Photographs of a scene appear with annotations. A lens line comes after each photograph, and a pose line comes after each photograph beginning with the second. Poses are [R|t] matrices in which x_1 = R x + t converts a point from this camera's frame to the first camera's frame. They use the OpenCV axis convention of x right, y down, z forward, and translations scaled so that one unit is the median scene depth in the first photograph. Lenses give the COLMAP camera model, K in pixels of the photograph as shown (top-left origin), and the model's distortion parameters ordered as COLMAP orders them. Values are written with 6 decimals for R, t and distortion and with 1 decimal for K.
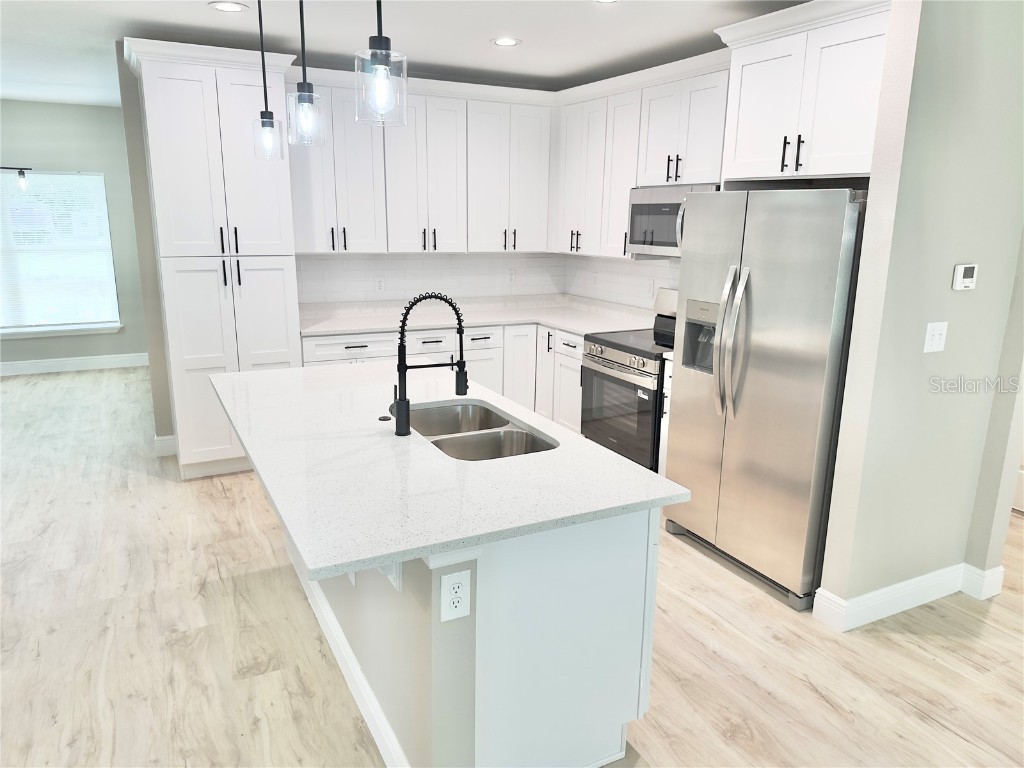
lens RADIAL K [[719.4, 0, 513.8], [0, 719.4, 392.2], [0, 0, 1]] dist [0.055158, -0.064901]
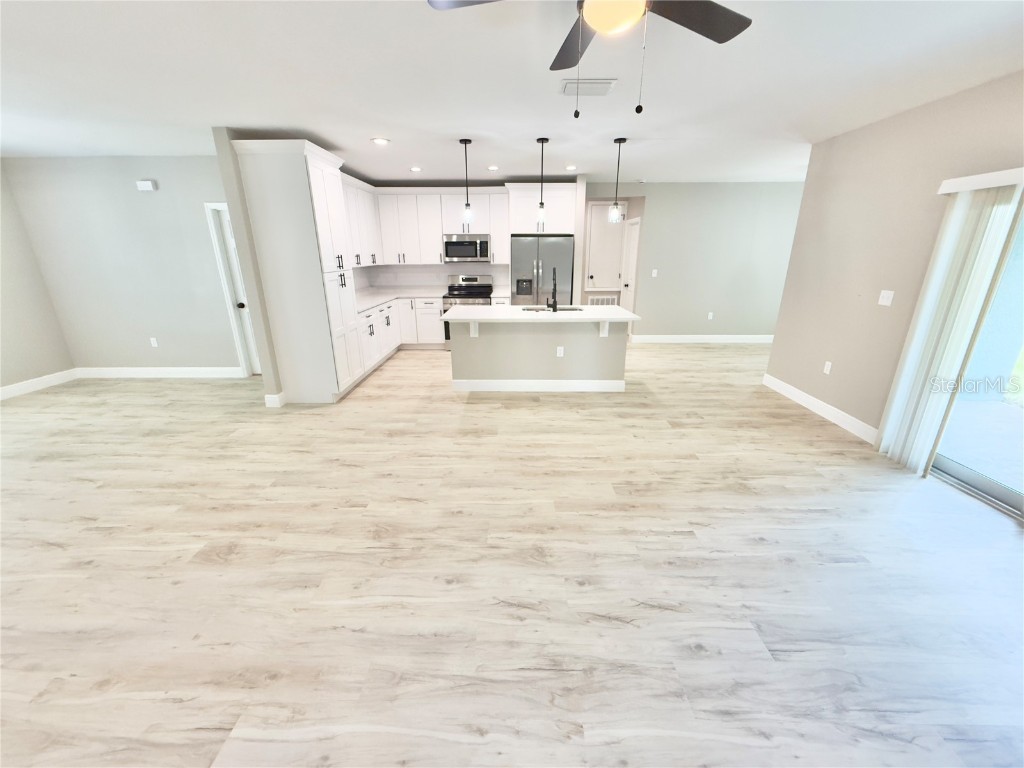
lens RADIAL K [[407.4, 0, 510.2], [0, 407.4, 386.6], [0, 0, 1]] dist [-0.000984, 0.000605]
pose [[0.471783, -0.294107, 0.831217, -1.133501], [0.222797, 0.951900, 0.210352, -0.031706], [-0.853102, 0.085952, 0.514616, 0.139877]]
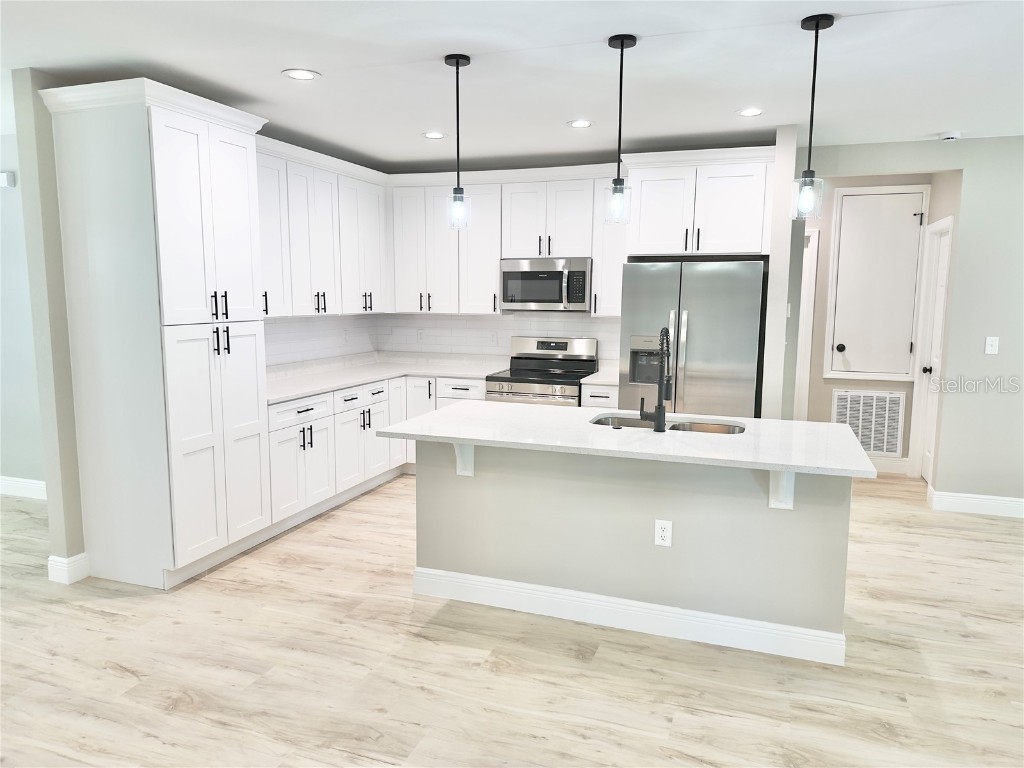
lens RADIAL K [[719.4, 0, 512.0], [0, 719.4, 389.1], [0, 0, 1]] dist [0.055158, -0.064901]
pose [[0.732366, -0.100870, 0.673399, -0.752100], [0.167609, 0.985243, -0.034704, -0.011885], [-0.659960, 0.138284, 0.738465, 0.097526]]
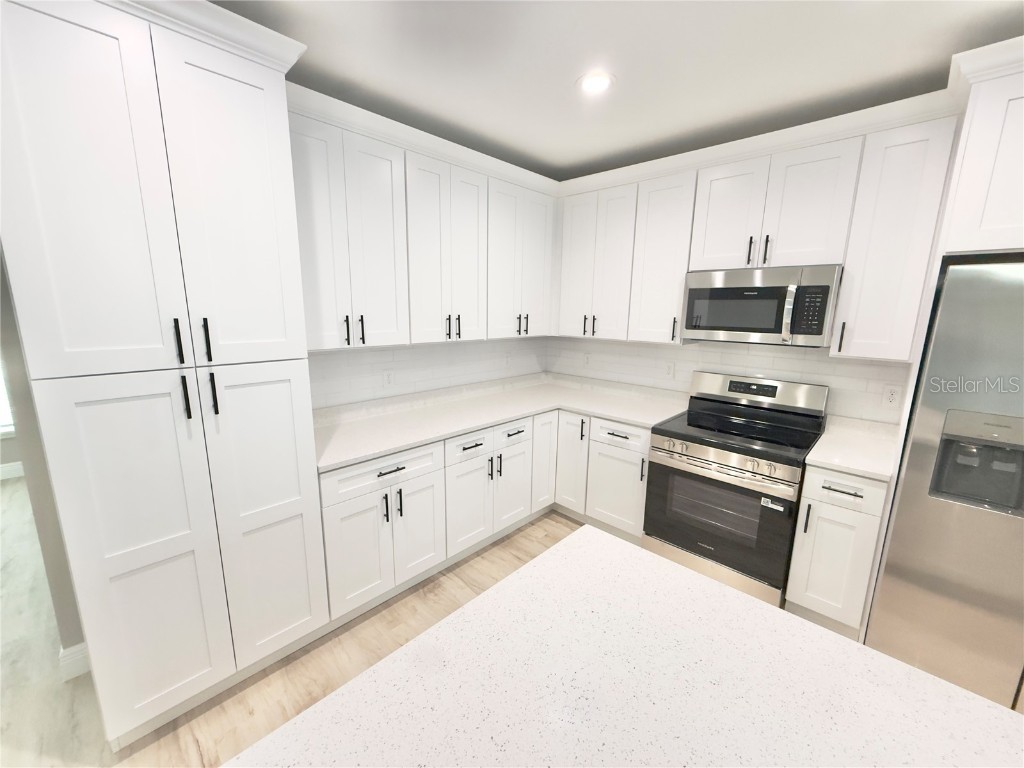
lens RADIAL K [[407.4, 0, 508.3], [0, 407.4, 385.7], [0, 0, 1]] dist [-0.000984, 0.000605]
pose [[0.947620, -0.063112, 0.313104, -0.259588], [0.077052, 0.996503, -0.032336, -0.144498], [-0.309968, 0.054767, 0.949168, 0.619865]]
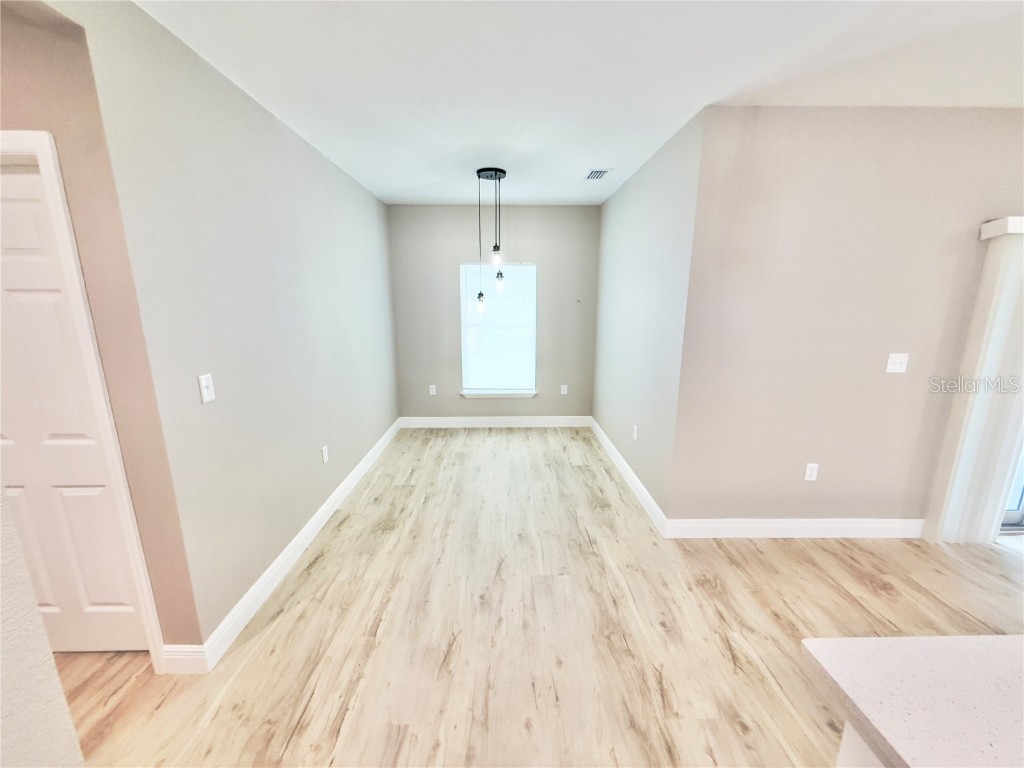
lens RADIAL K [[407.4, 0, 510.5], [0, 407.4, 388.1], [0, 0, 1]] dist [-0.000984, 0.000605]
pose [[-0.895250, -0.110974, 0.431522, 0.171901], [0.094644, 0.899023, 0.427551, -0.140530], [-0.435396, 0.423606, -0.794348, 0.642785]]
